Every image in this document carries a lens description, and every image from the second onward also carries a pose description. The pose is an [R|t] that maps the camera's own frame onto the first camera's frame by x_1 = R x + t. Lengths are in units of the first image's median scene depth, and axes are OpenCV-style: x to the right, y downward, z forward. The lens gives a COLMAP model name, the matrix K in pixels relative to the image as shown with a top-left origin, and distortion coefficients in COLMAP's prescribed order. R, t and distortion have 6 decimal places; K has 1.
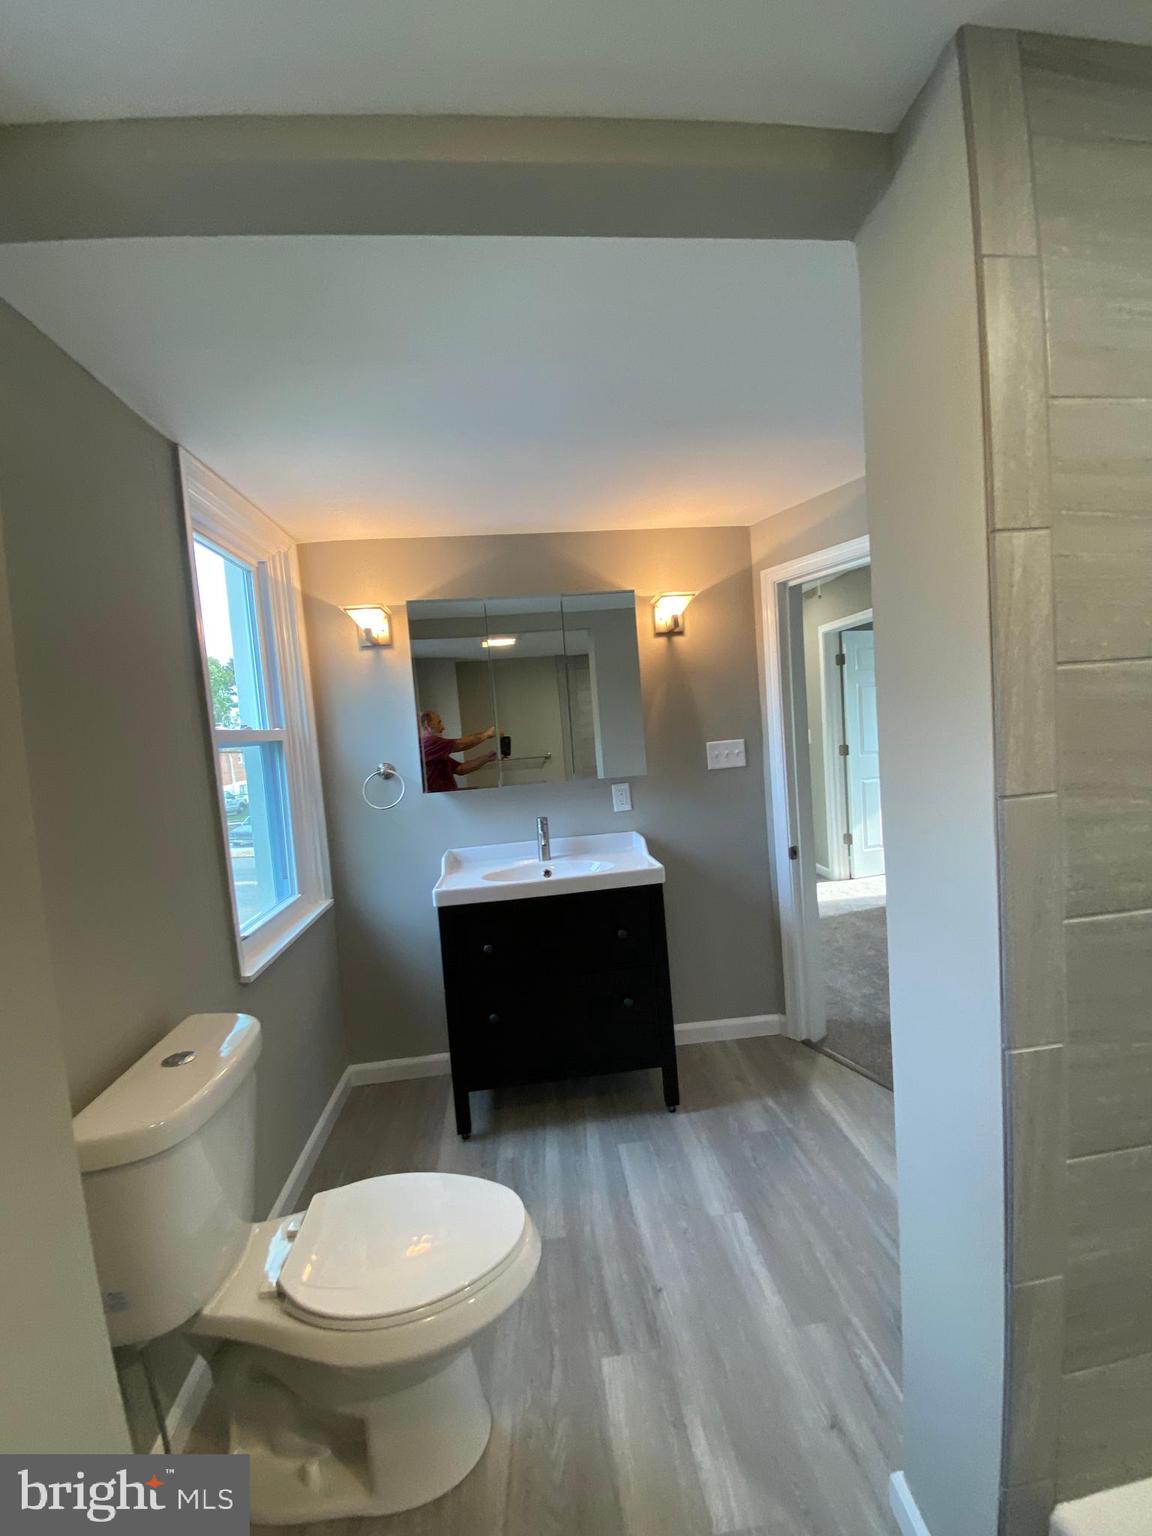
lens RADIAL K [[625.4, 0, 576.0], [0, 625.4, 768.0], [0, 0, 1]] dist [0.009425, -0.014462]
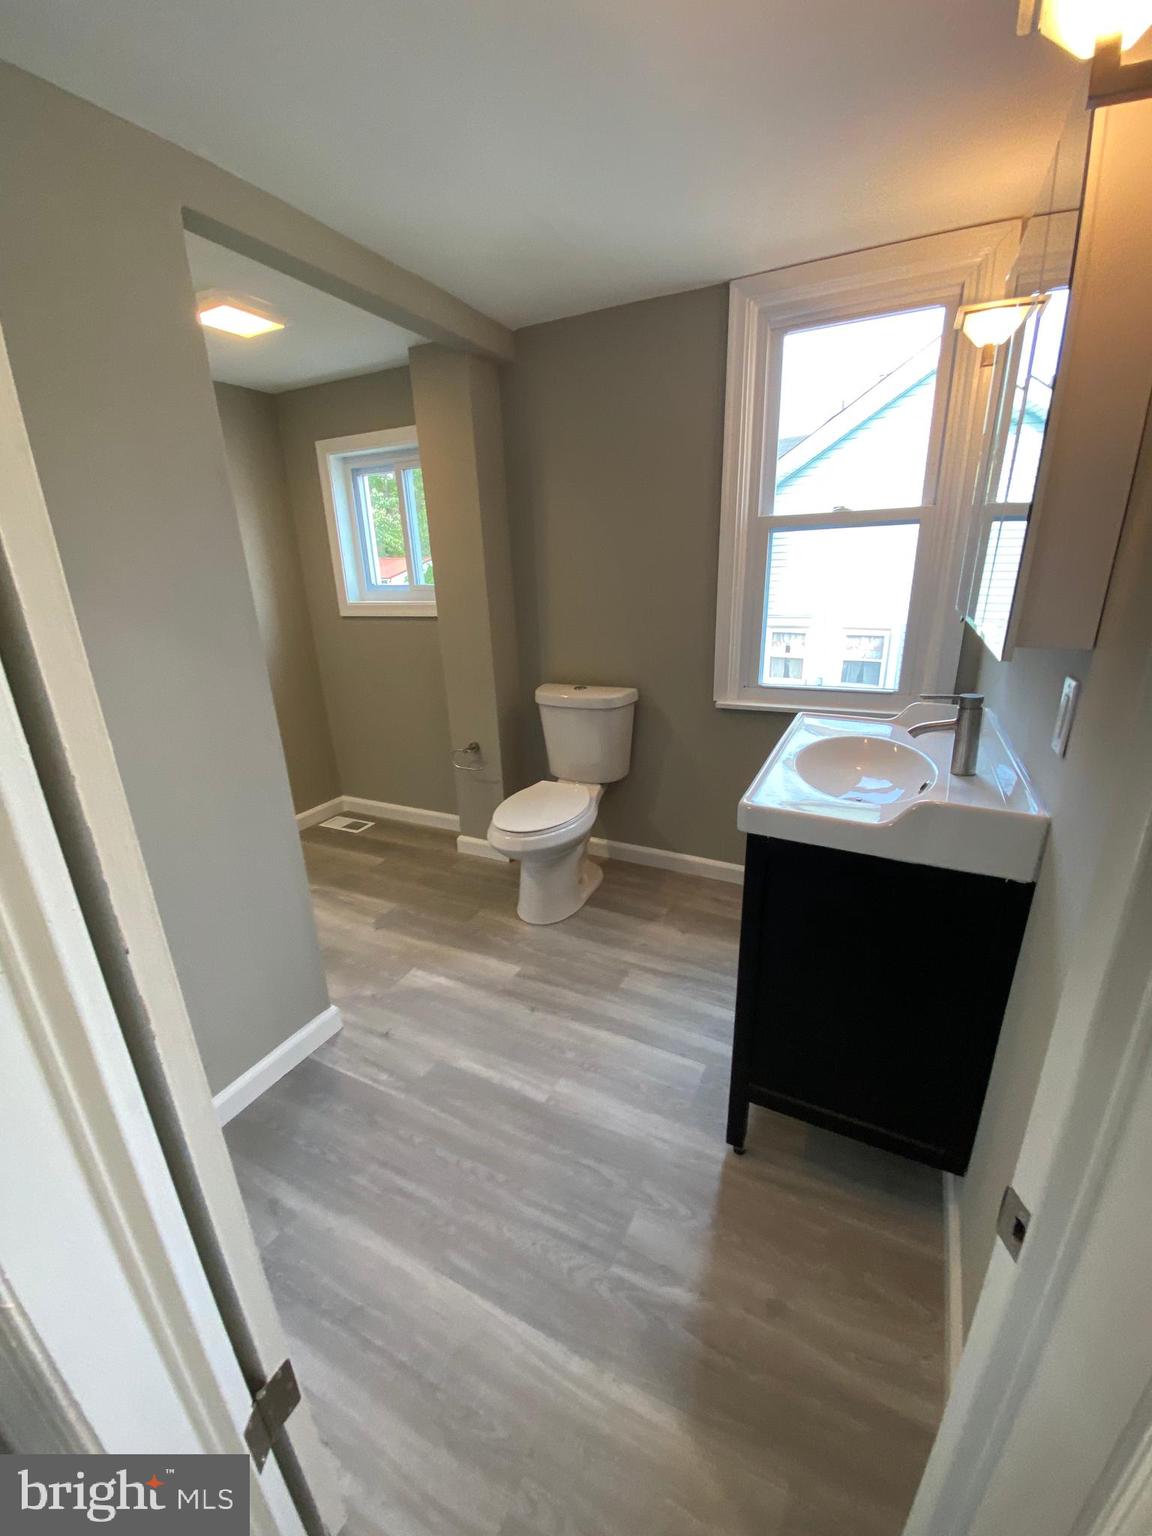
lens RADIAL K [[617.5, 0, 576.0], [0, 617.5, 768.0], [0, 0, 1]] dist [0.021111, -0.020010]
pose [[-0.531399, 0.362733, -0.765533, 0.936440], [0.025412, 0.910106, 0.413596, -0.144435], [0.846741, 0.200331, -0.492847, 1.712551]]
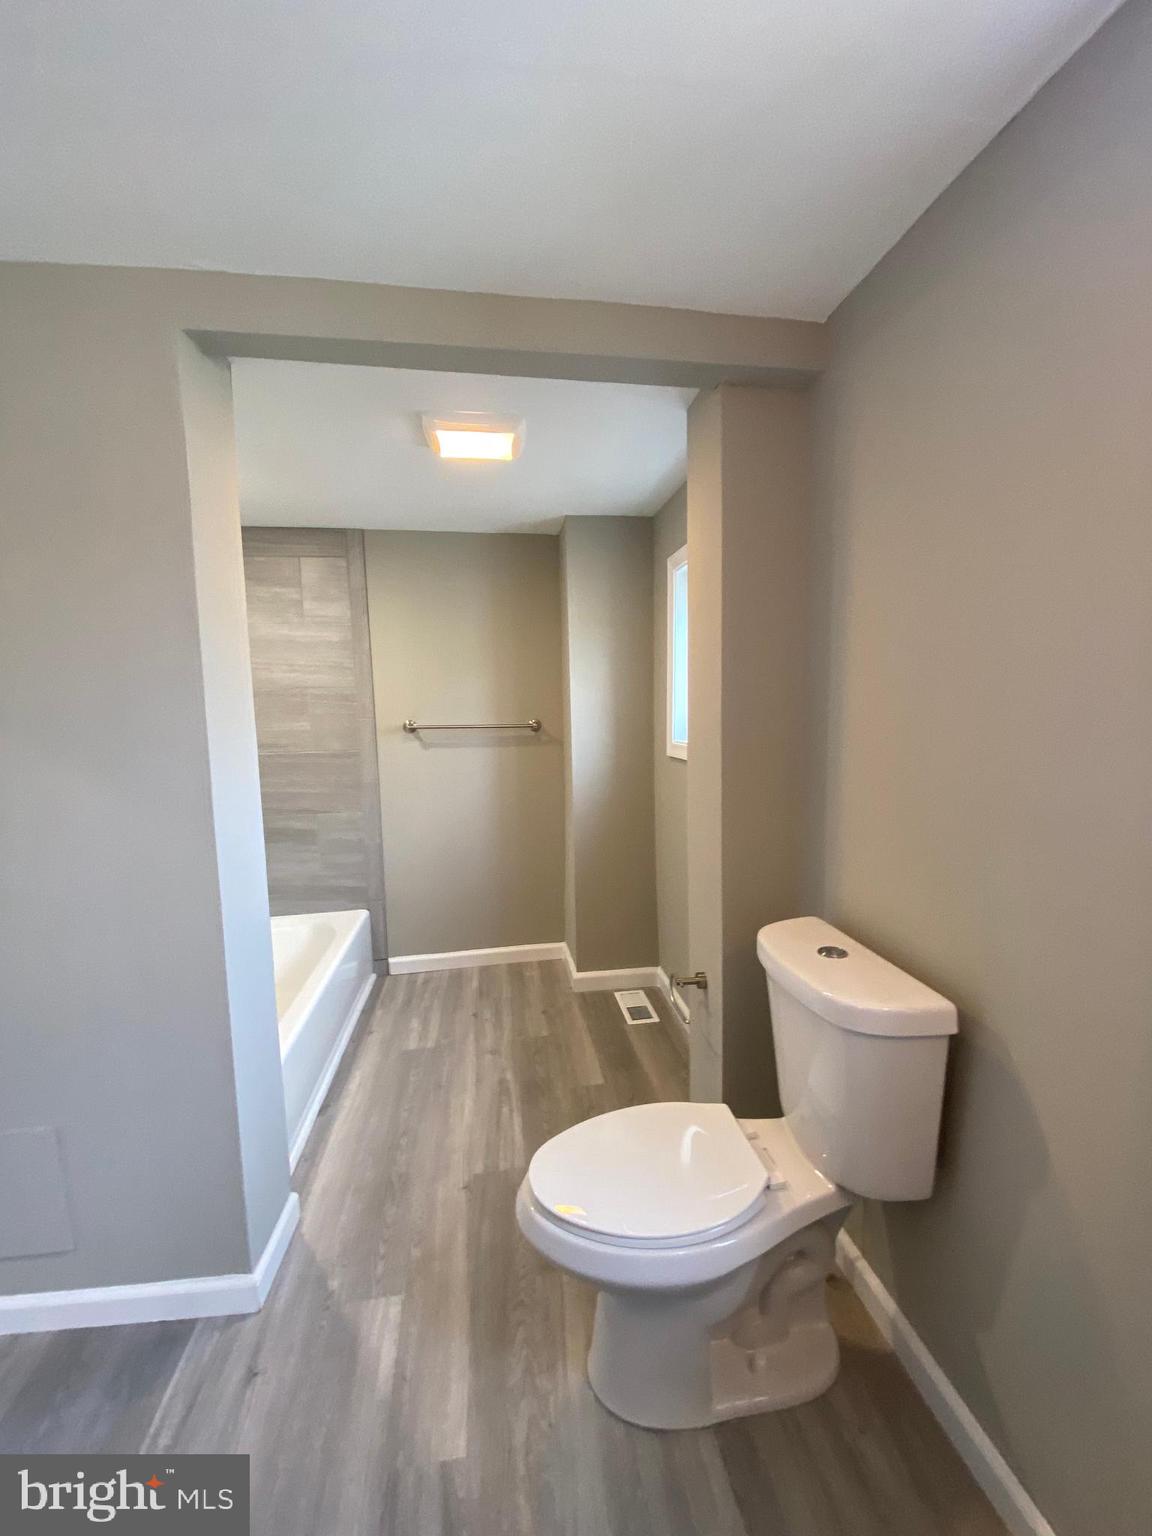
lens RADIAL K [[617.5, 0, 576.0], [0, 617.5, 768.0], [0, 0, 1]] dist [0.021111, -0.020010]
pose [[-0.993683, 0.106735, -0.034669, -0.162263], [0.099198, 0.979838, 0.173426, -0.049124], [0.052480, 0.168891, -0.984236, 1.574147]]
